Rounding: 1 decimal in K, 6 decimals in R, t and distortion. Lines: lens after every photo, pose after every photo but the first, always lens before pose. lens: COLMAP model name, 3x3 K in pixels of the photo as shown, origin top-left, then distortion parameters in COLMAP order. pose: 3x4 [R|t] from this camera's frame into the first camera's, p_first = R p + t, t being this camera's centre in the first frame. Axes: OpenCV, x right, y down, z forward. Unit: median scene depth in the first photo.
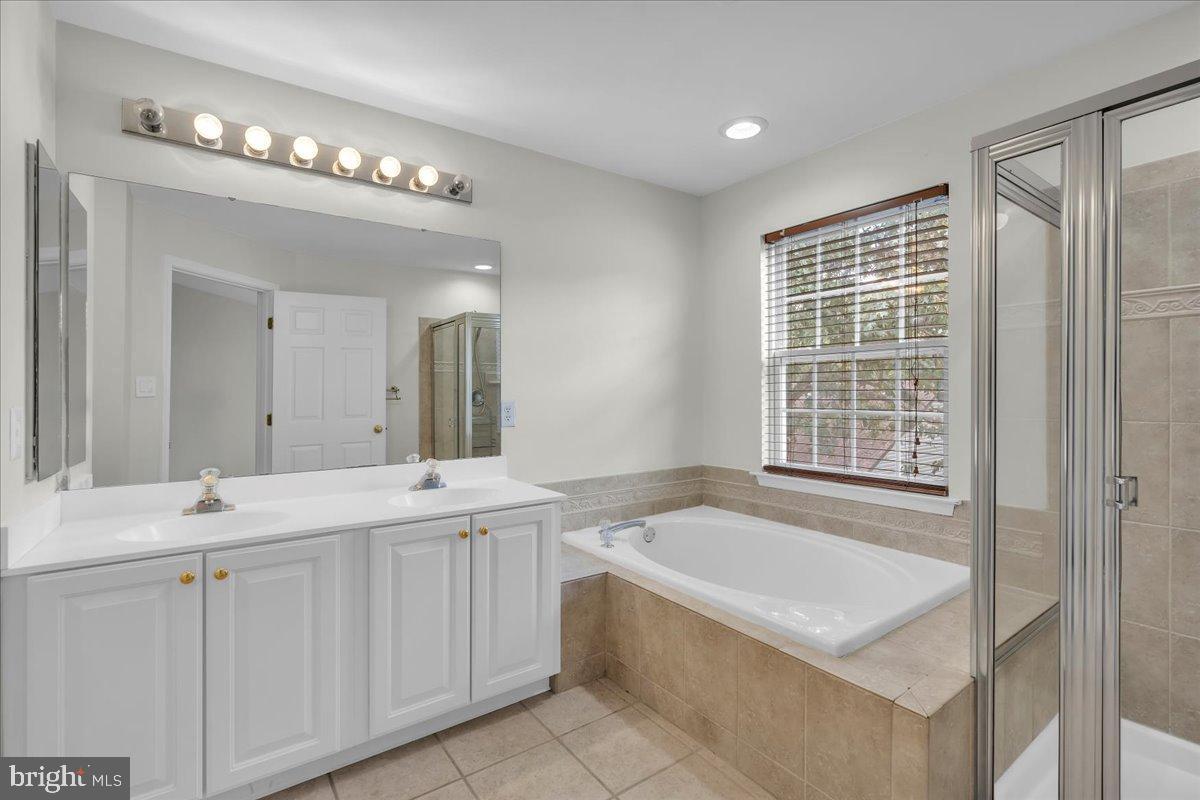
lens RADIAL K [[540.7, 0, 605.2], [0, 540.7, 397.1], [0, 0, 1]] dist [0.001083, 0.000035]
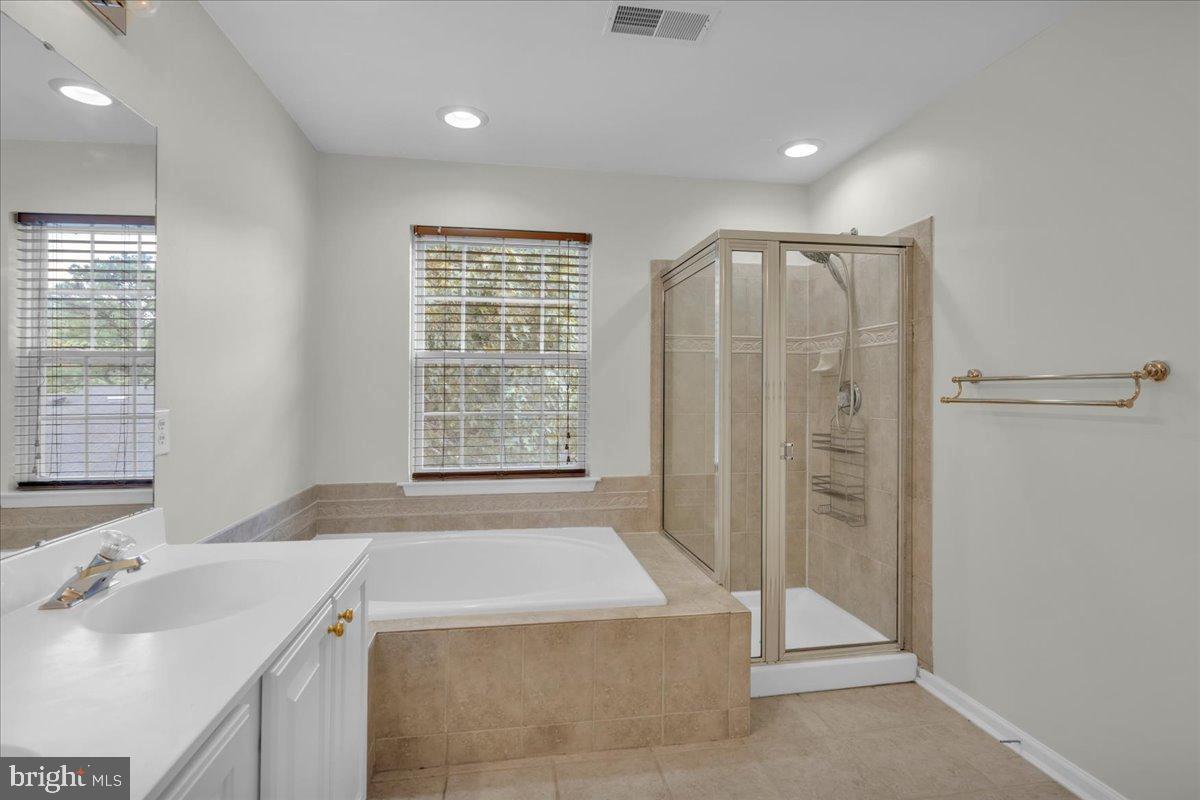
lens RADIAL K [[558.4, 0, 599.6], [0, 558.4, 396.1], [0, 0, 1]] dist [-0.010979, 0.001687]
pose [[0.454214, 0.004656, 0.890880, -0.478450], [0.003320, 0.999971, -0.006919, 0.001106], [-0.890886, 0.006101, 0.454186, 0.325636]]
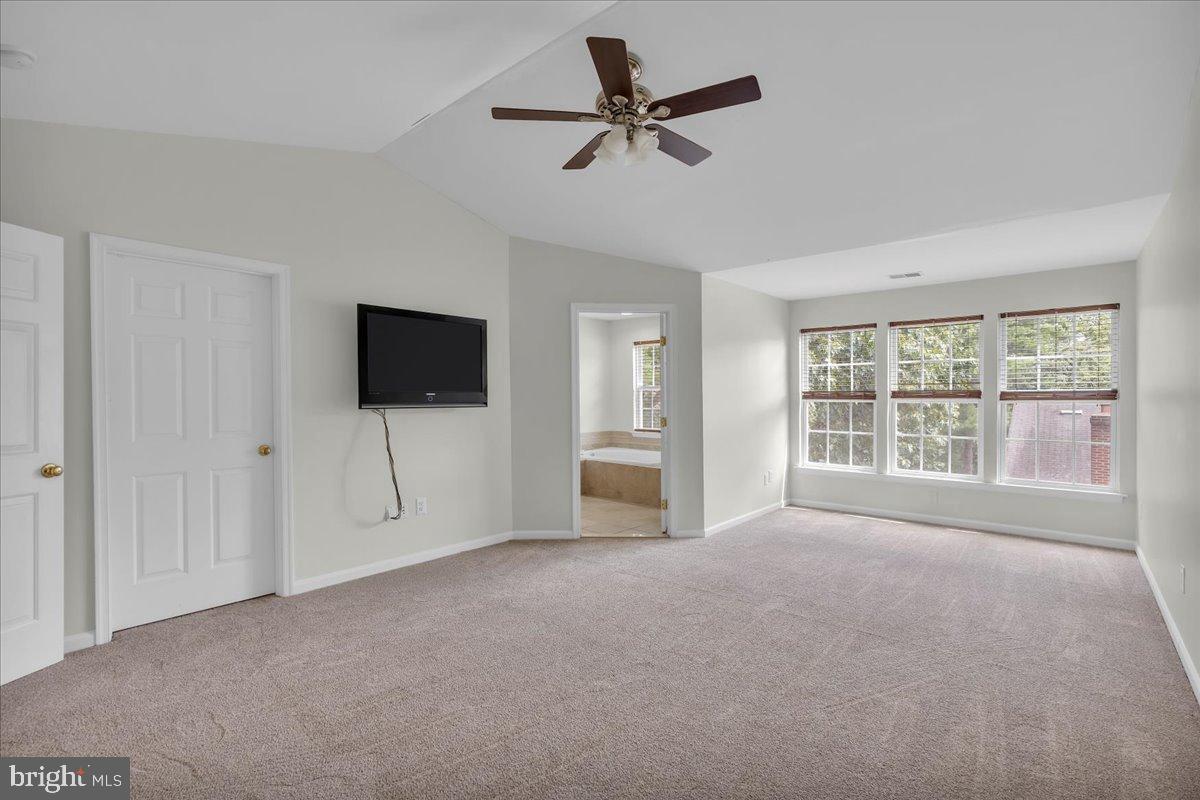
lens RADIAL K [[558.4, 0, 598.0], [0, 558.4, 396.4], [0, 0, 1]] dist [-0.010979, 0.001687]
pose [[0.977277, -0.002527, 0.211953, -0.534112], [0.003556, 0.999984, -0.004472, -0.026440], [-0.211938, 0.005124, 0.977270, -1.895750]]
